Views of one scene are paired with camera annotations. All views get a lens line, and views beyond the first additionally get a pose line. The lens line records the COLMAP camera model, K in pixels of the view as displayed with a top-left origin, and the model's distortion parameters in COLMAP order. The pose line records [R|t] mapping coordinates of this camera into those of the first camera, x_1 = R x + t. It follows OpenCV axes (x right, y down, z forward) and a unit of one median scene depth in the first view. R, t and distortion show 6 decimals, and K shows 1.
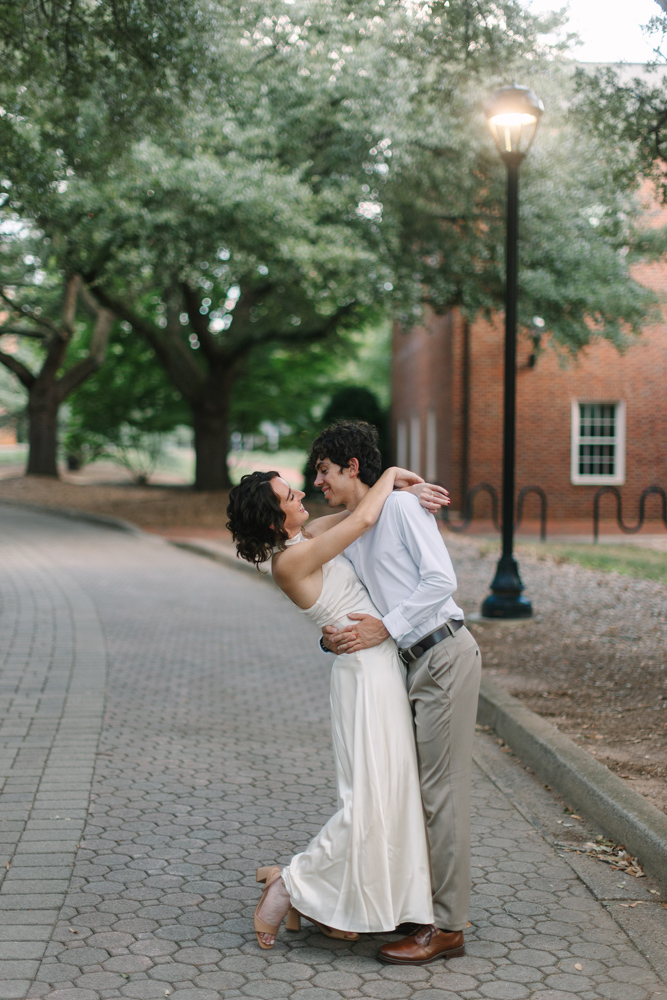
lens RADIAL K [[1200.1, 0, 333.5], [0, 1200.1, 500.0], [0, 0, 1]] dist [0.004439, 0.011985]
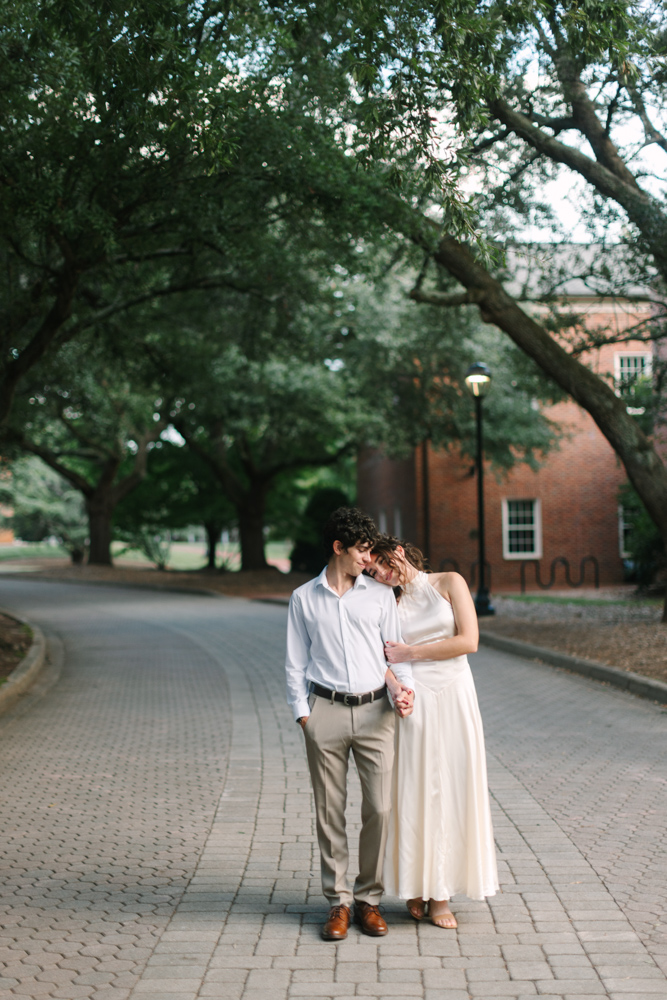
lens RADIAL K [[1200.1, 0, 333.5], [0, 1200.1, 500.0], [0, 0, 1]] dist [0.004439, 0.011985]
pose [[0.997768, -0.022052, 0.063027, -0.085094], [0.026594, 0.997039, -0.072157, 0.013424], [-0.061249, 0.073672, 0.995400, -0.376941]]
